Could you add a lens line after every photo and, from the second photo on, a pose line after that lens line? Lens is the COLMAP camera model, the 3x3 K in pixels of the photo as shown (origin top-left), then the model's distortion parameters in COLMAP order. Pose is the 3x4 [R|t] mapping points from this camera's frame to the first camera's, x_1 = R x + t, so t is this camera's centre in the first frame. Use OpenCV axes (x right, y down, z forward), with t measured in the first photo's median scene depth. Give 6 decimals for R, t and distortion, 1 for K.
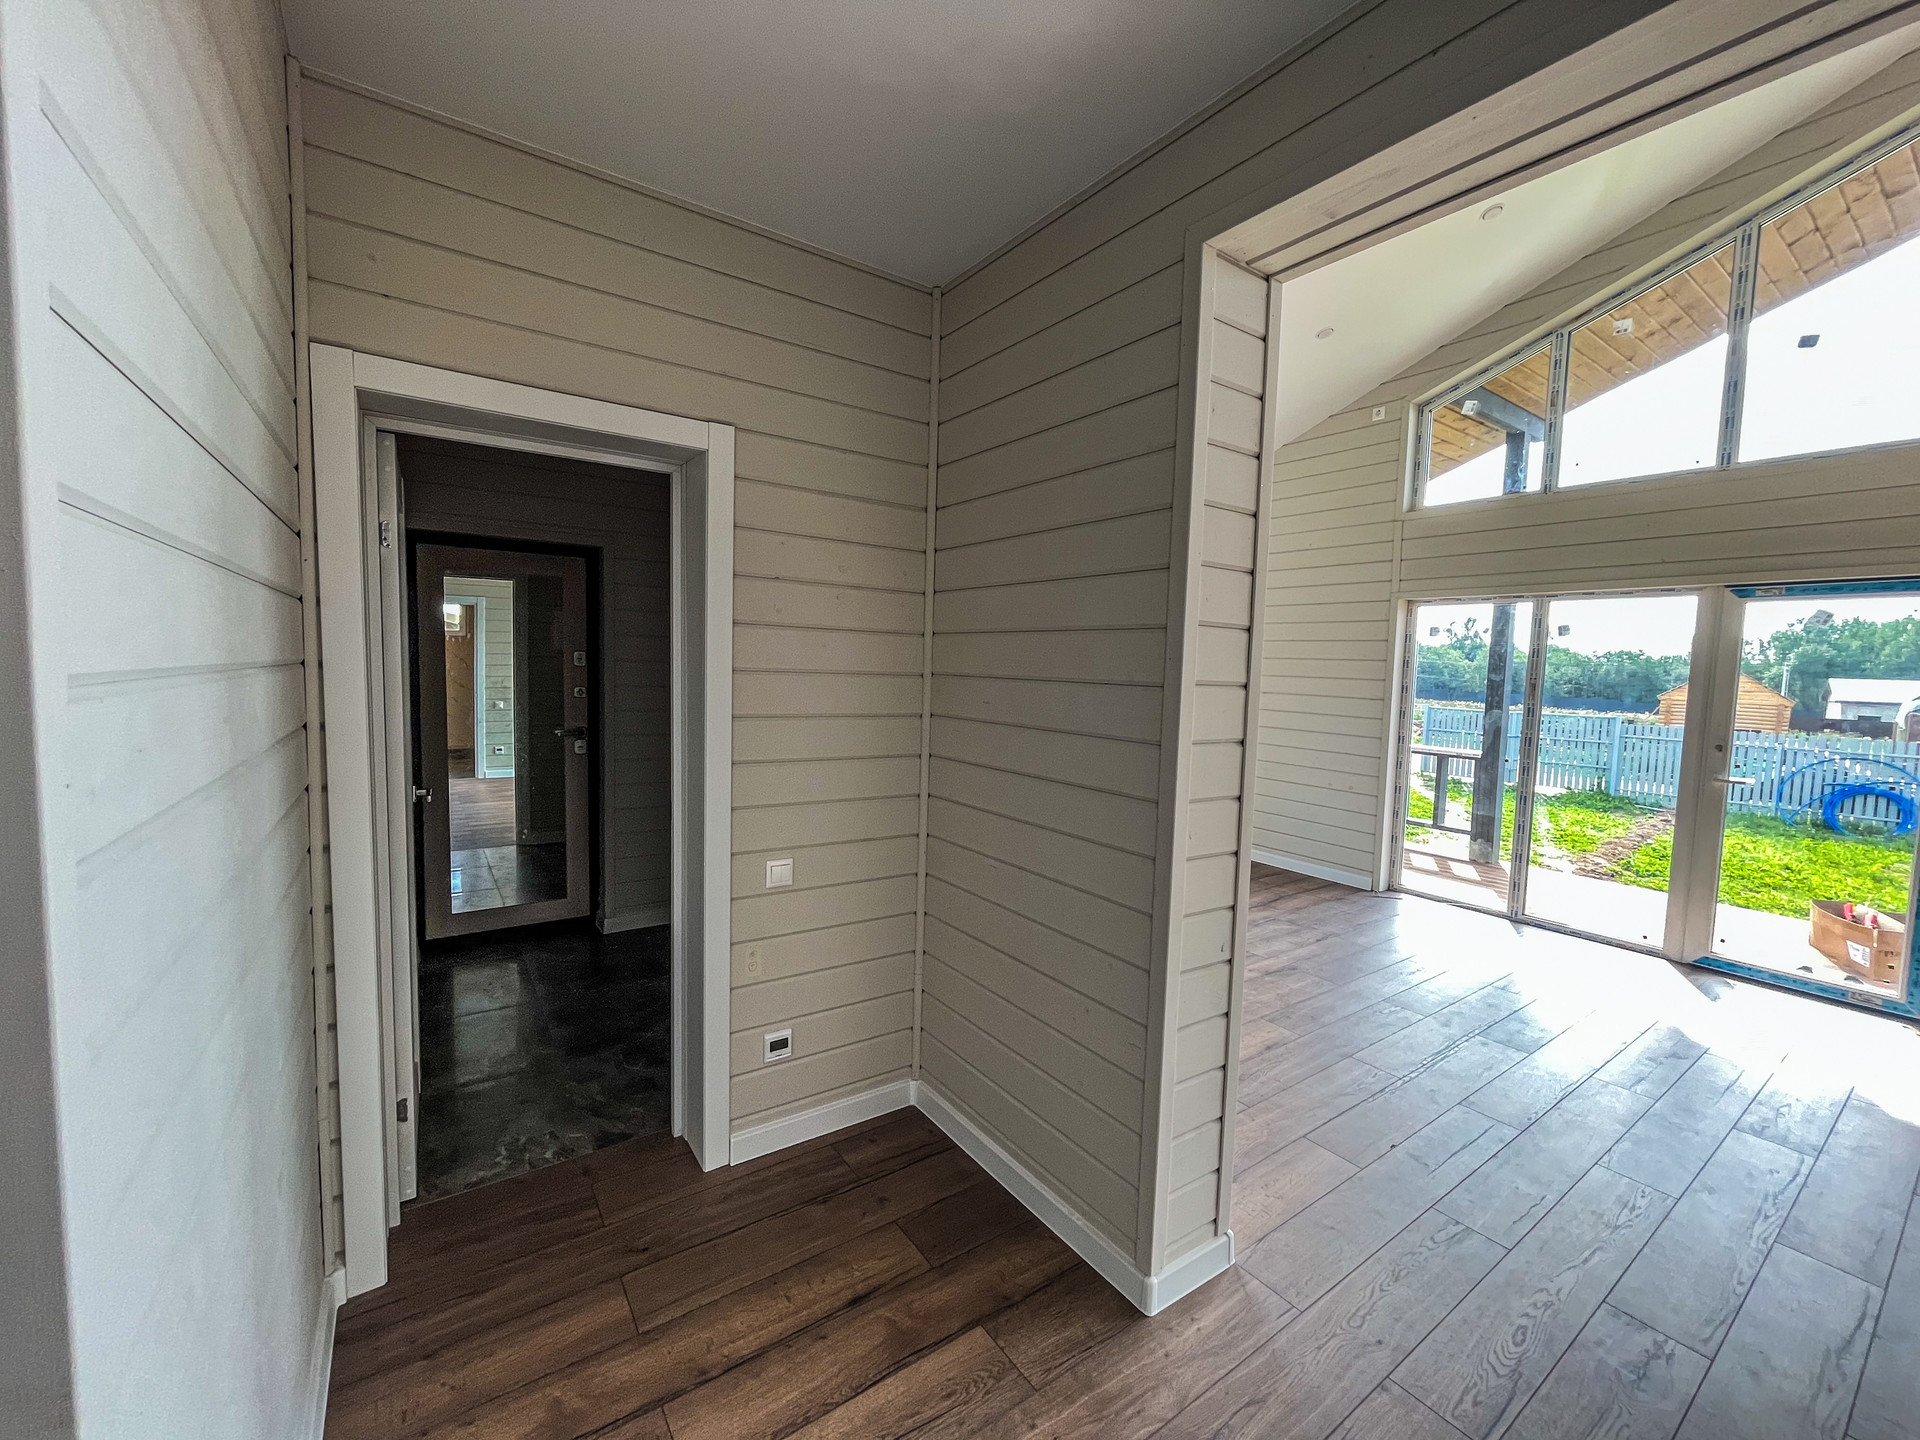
lens RADIAL K [[773.4, 0, 955.8], [0, 773.4, 719.0], [0, 0, 1]] dist [-0.002312, -0.000239]
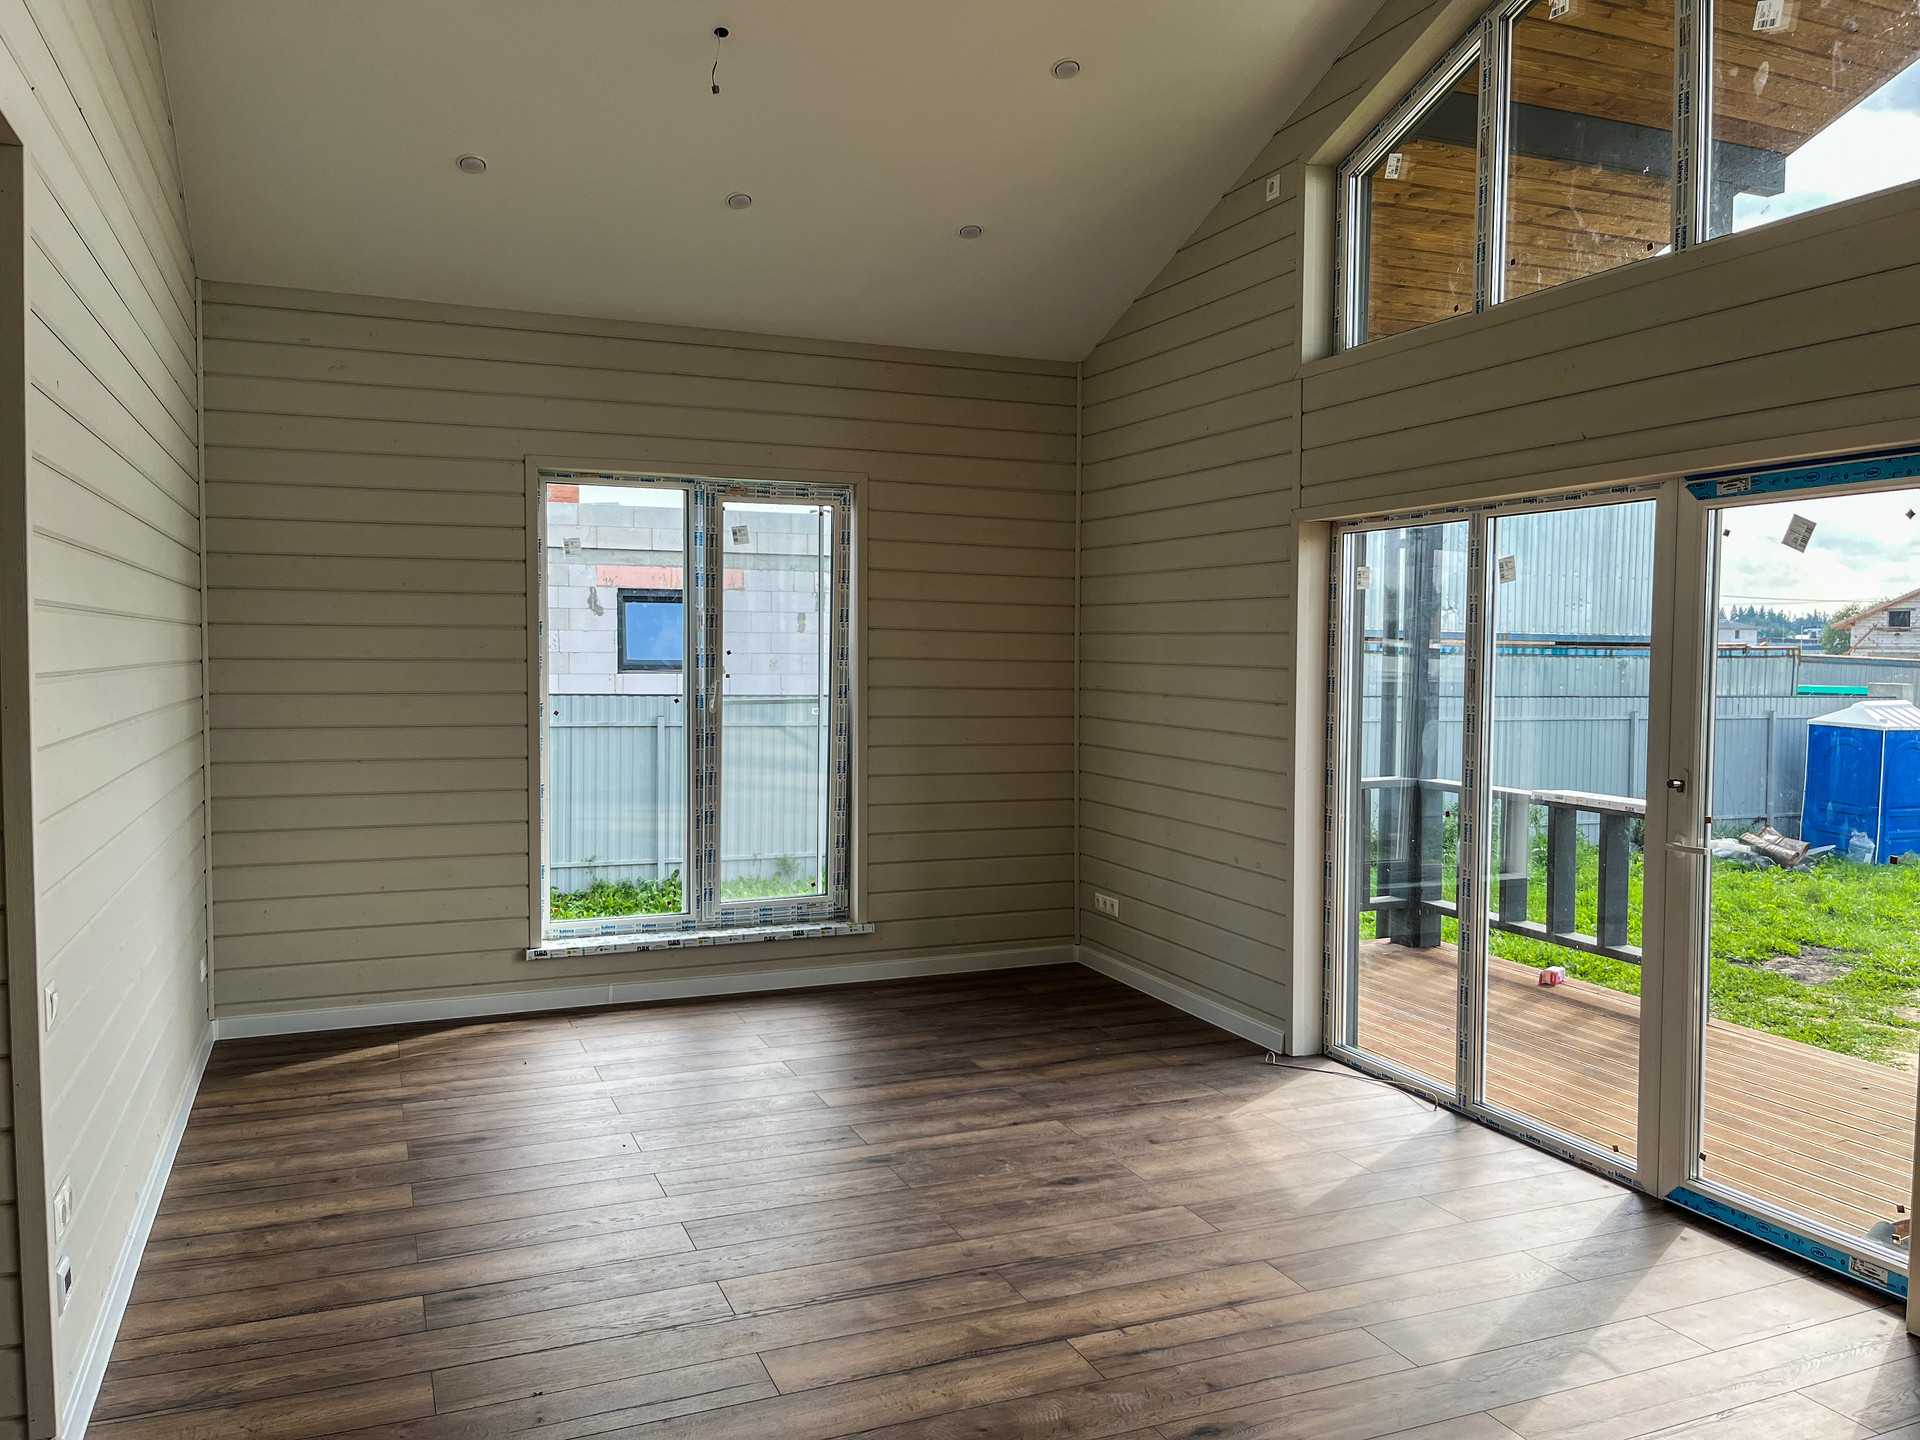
lens RADIAL K [[1456.0, 0, 974.8], [0, 1456.0, 716.7], [0, 0, 1]] dist [0.085550, -0.125958]
pose [[0.977307, -0.012039, -0.211487, 0.587512], [0.005956, 0.999551, -0.029379, 0.013906], [0.211745, 0.027453, 0.976939, -0.068325]]
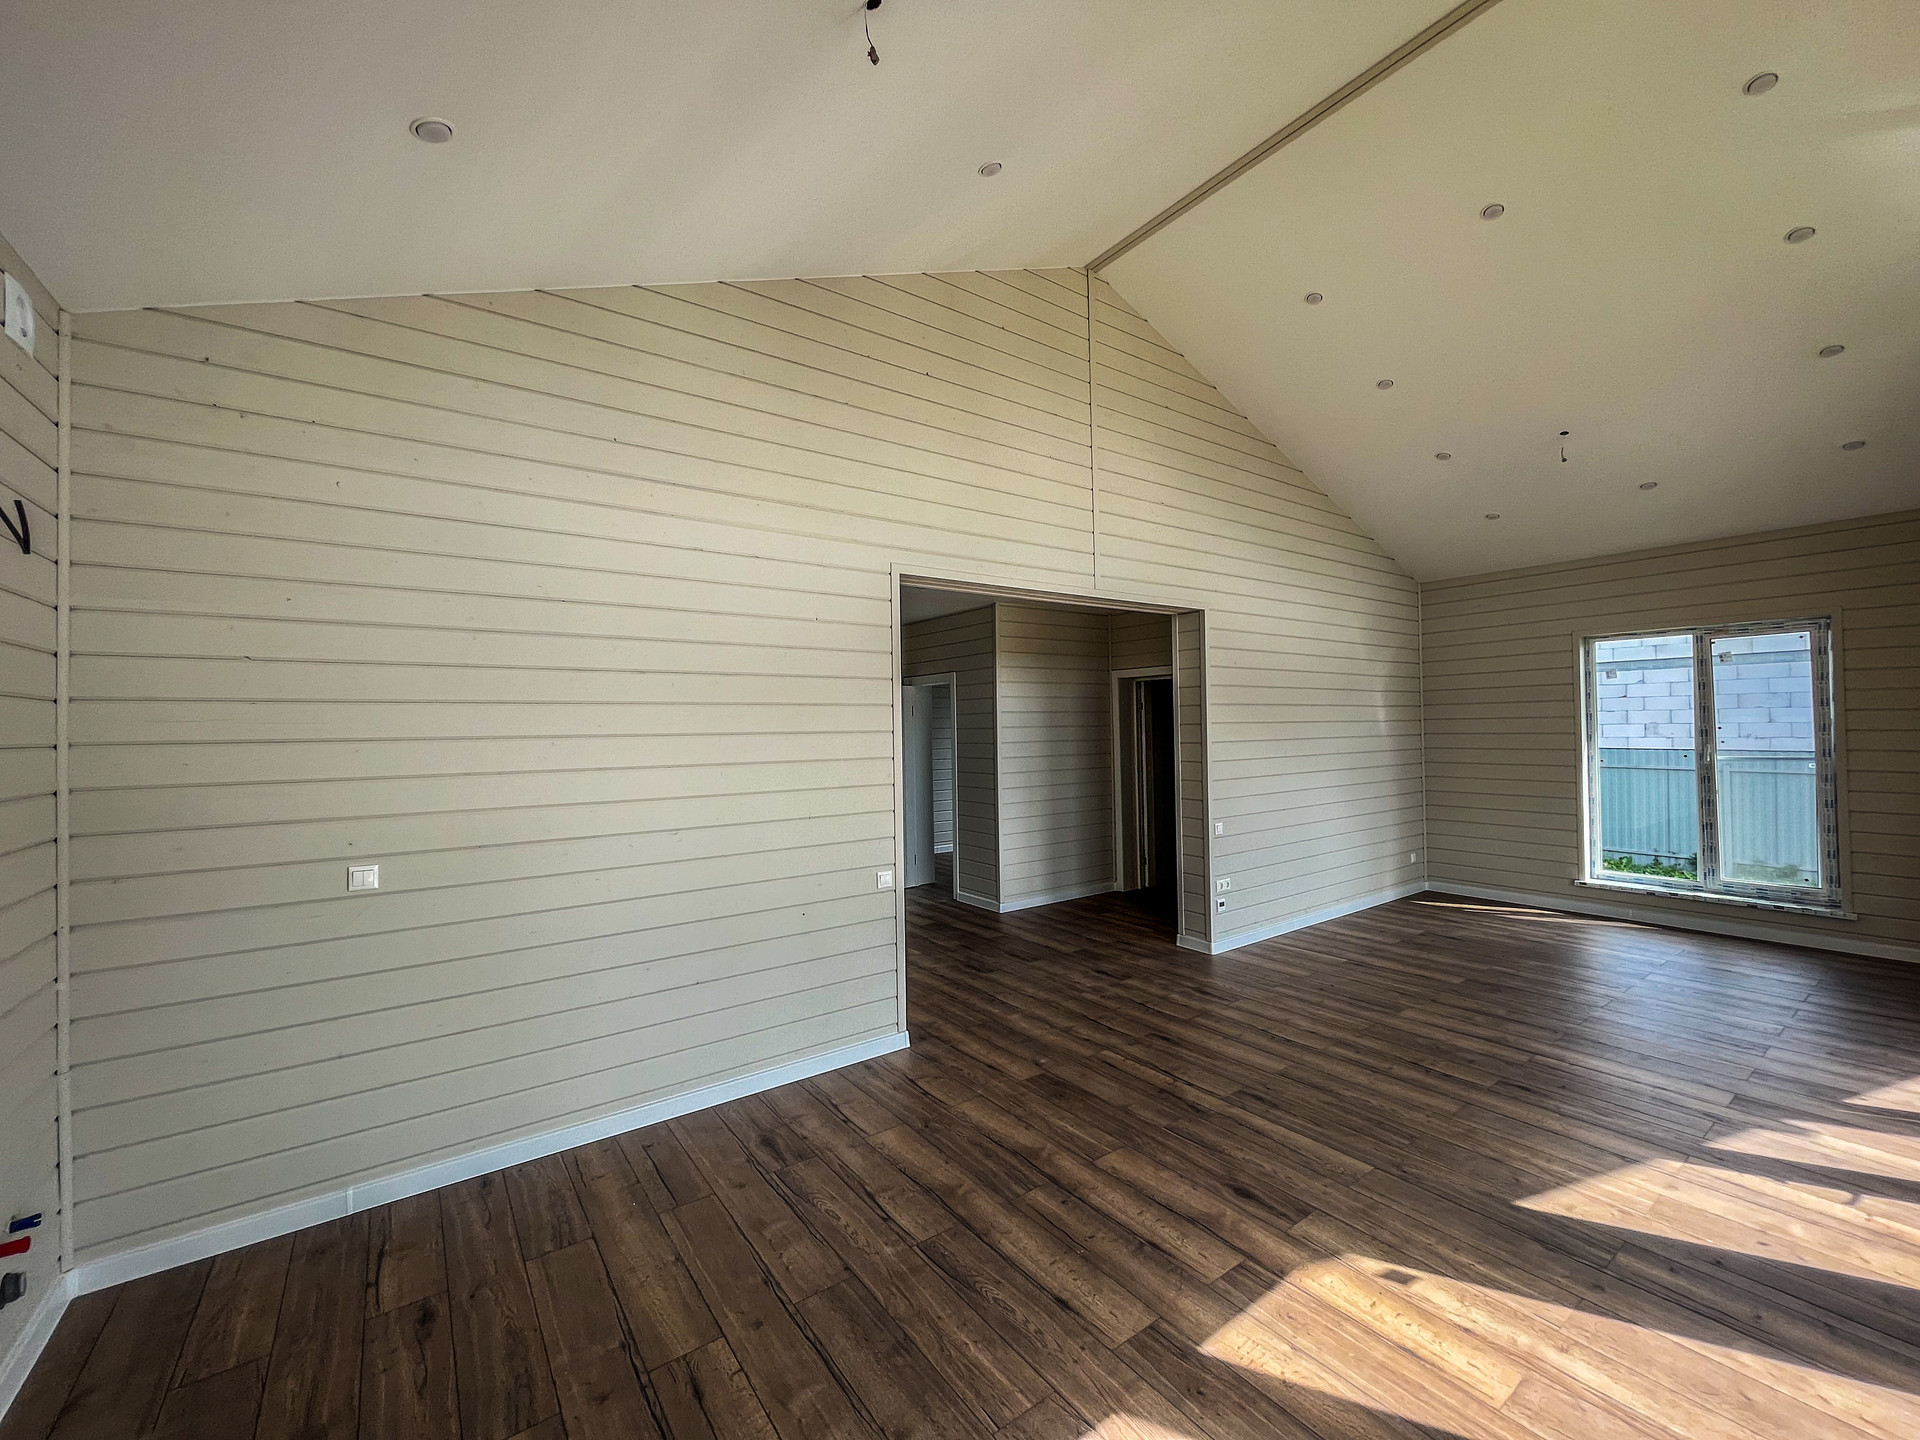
lens RADIAL K [[773.4, 0, 955.8], [0, 773.4, 719.0], [0, 0, 1]] dist [-0.002312, -0.000239]
pose [[0.011451, -0.039624, -0.999149, 1.227851], [-0.055428, 0.997653, -0.040200, 0.013146], [0.998397, 0.055841, 0.009228, 0.010739]]
